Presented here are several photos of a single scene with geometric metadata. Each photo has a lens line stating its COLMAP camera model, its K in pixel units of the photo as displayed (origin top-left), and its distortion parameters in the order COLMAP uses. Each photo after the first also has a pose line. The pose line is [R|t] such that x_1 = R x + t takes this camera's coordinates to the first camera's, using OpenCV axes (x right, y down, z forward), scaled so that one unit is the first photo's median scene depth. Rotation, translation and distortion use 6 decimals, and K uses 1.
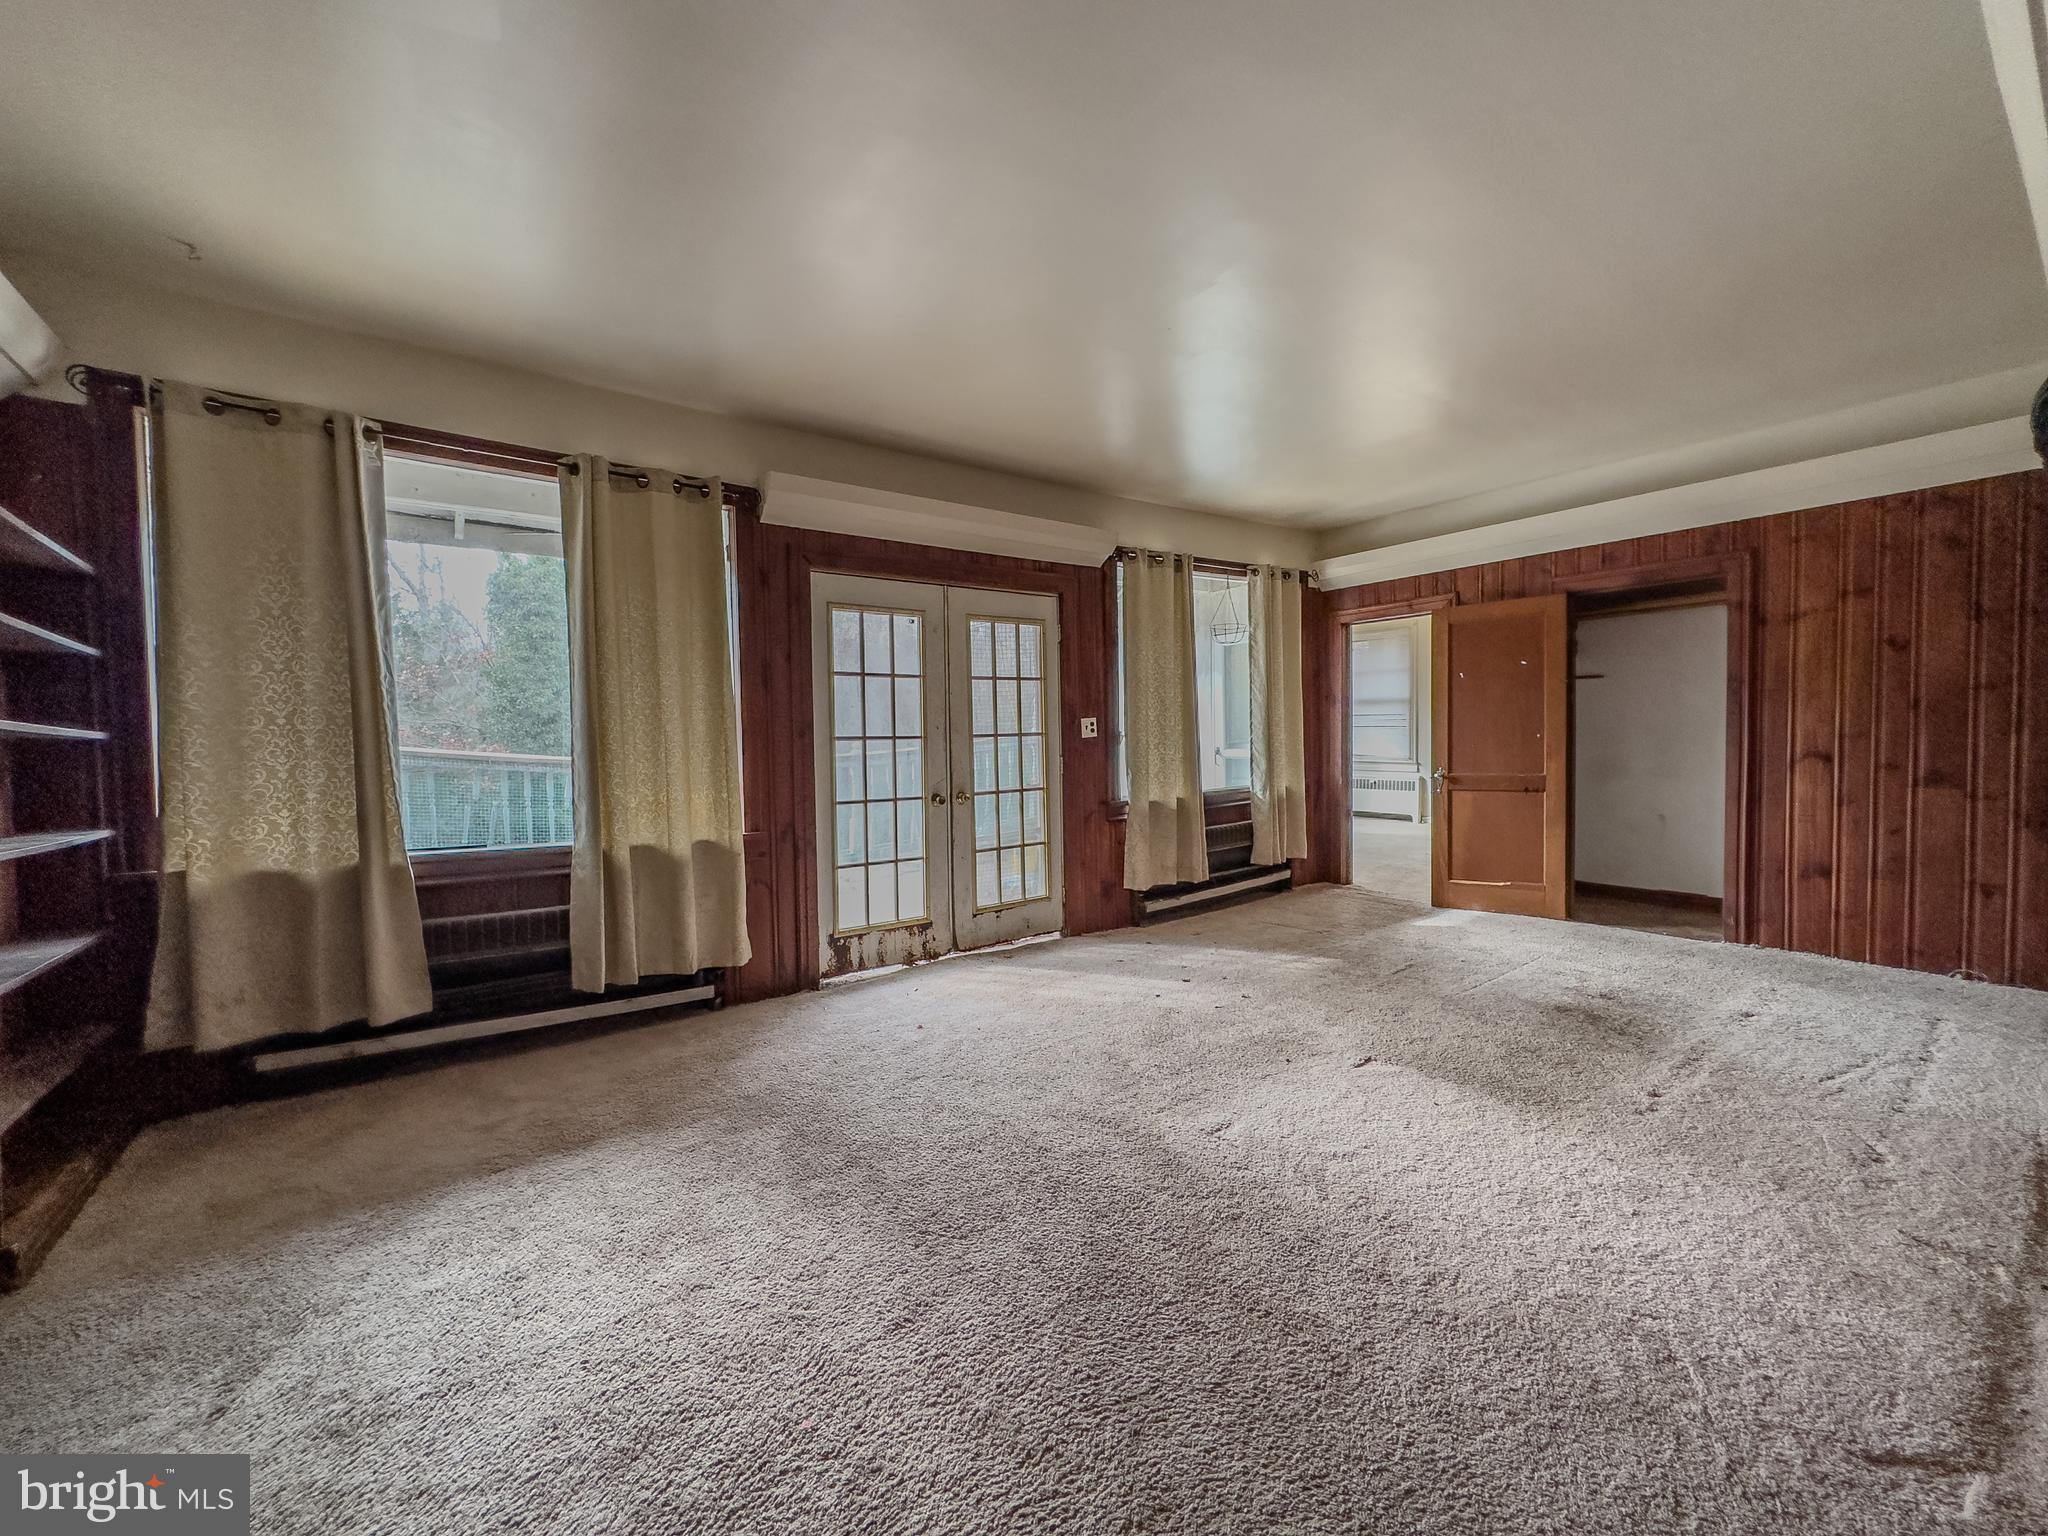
lens RADIAL K [[830.3, 0, 1006.8], [0, 830.3, 772.2], [0, 0, 1]] dist [0.013021, 0.000607]
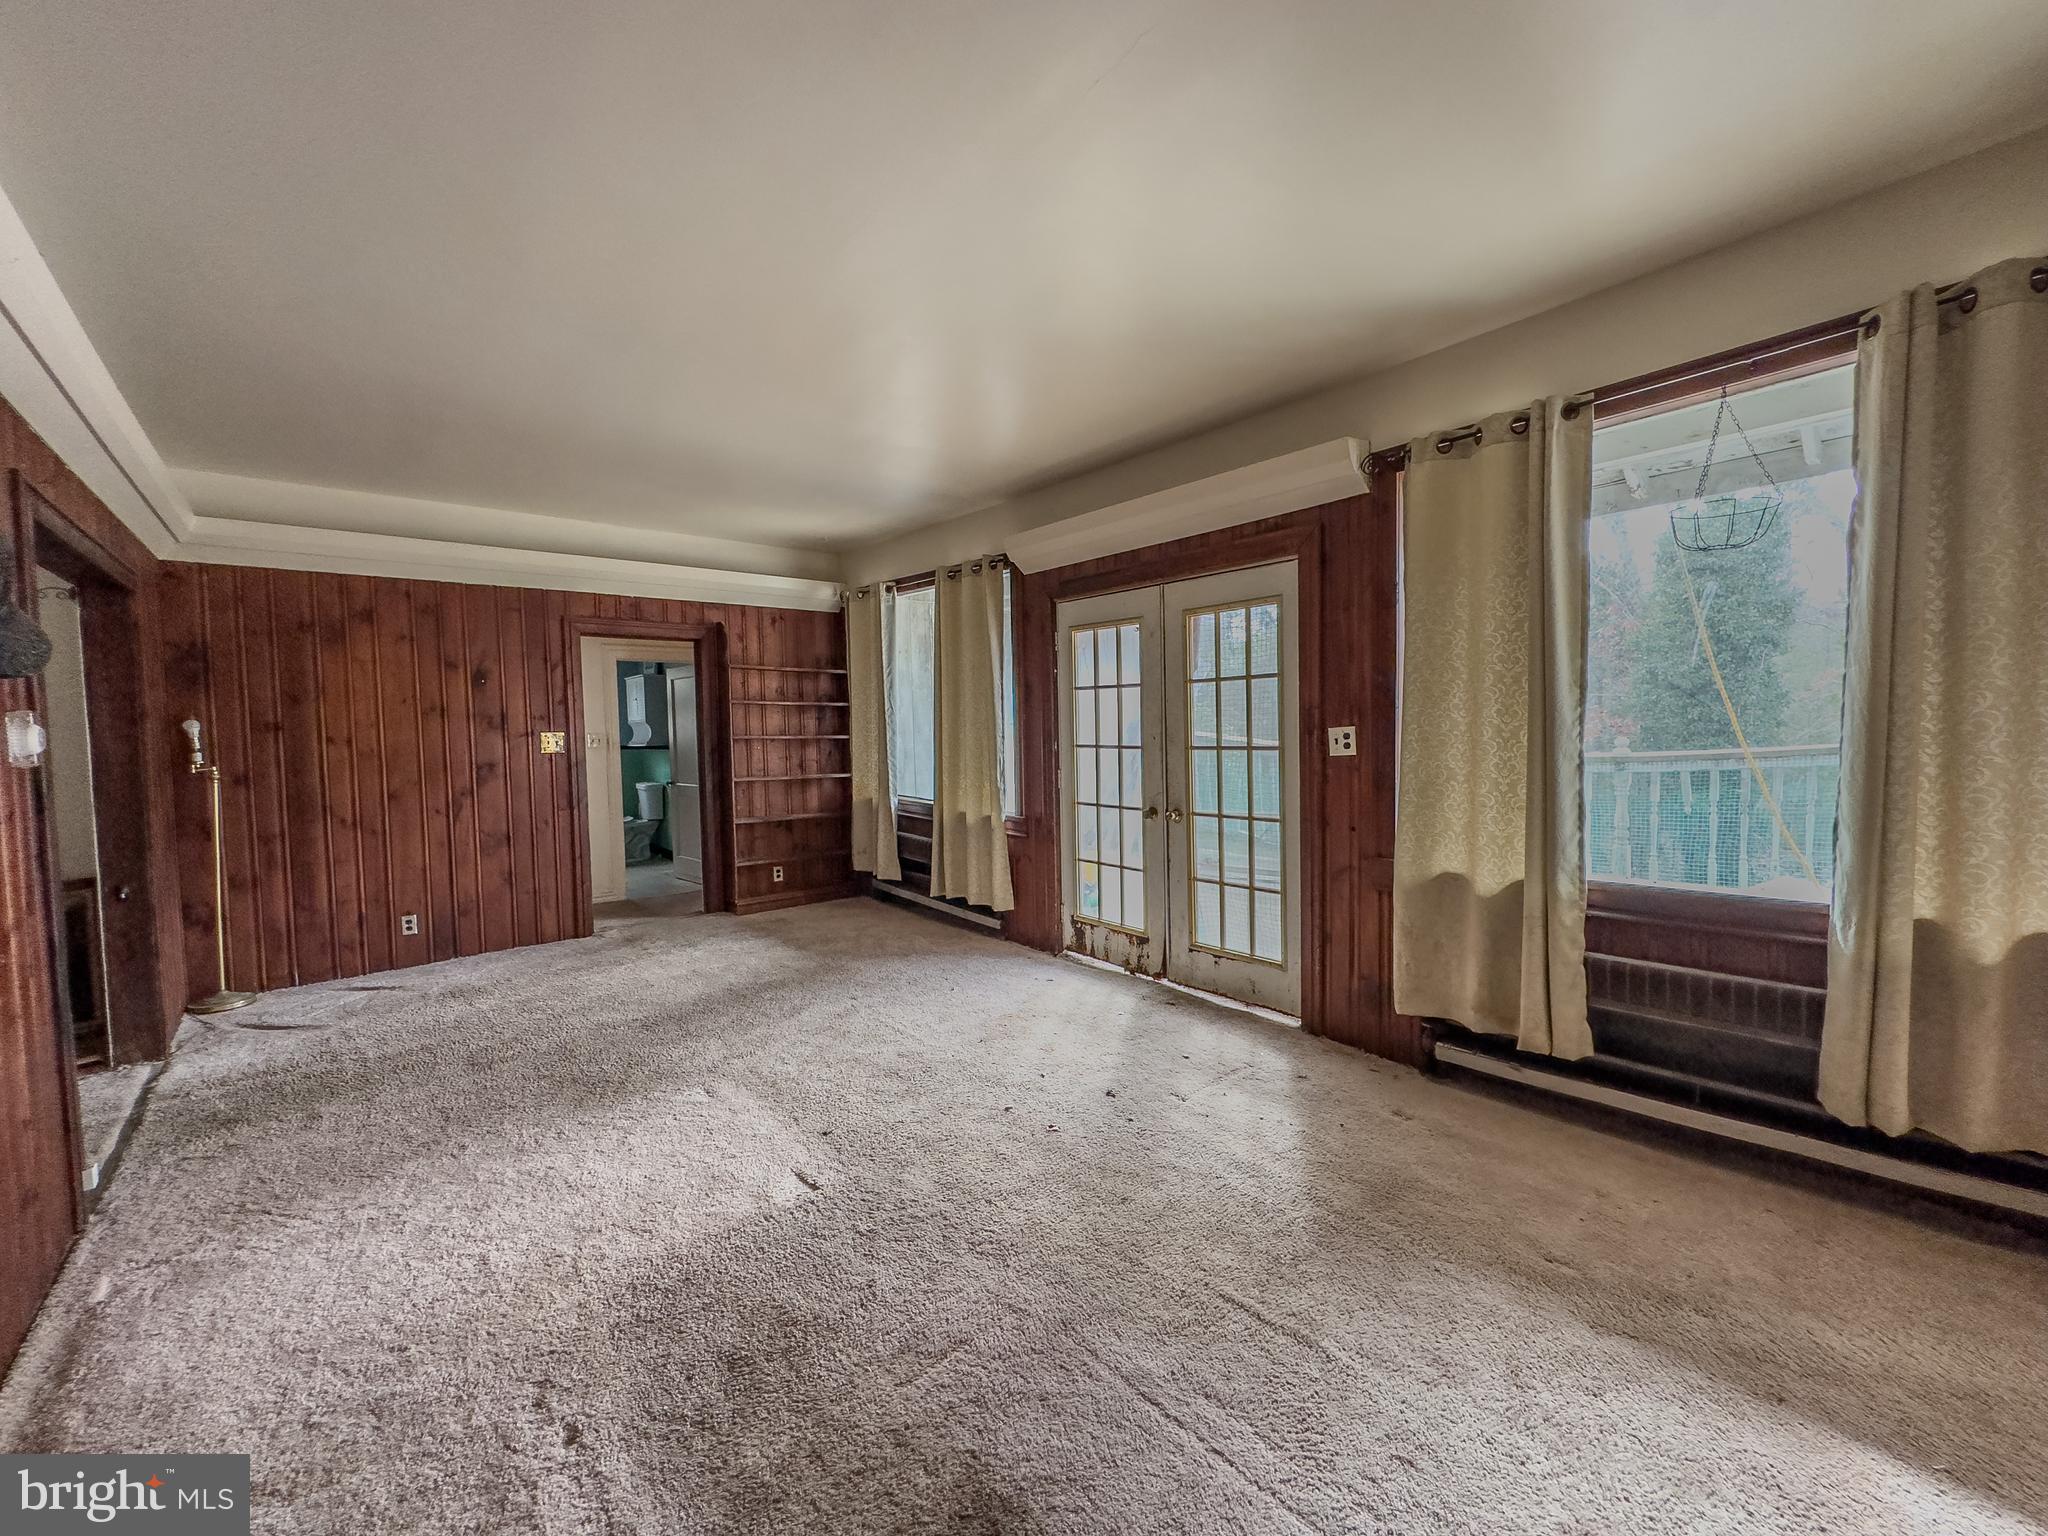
lens RADIAL K [[830.3, 0, 1010.7], [0, 830.3, 766.7], [0, 0, 1]] dist [0.013021, 0.000607]
pose [[0.067116, 0.075248, -0.994904, 0.836588], [-0.020517, 0.997045, 0.074026, -0.086347], [0.997534, 0.015444, 0.068462, 0.762488]]
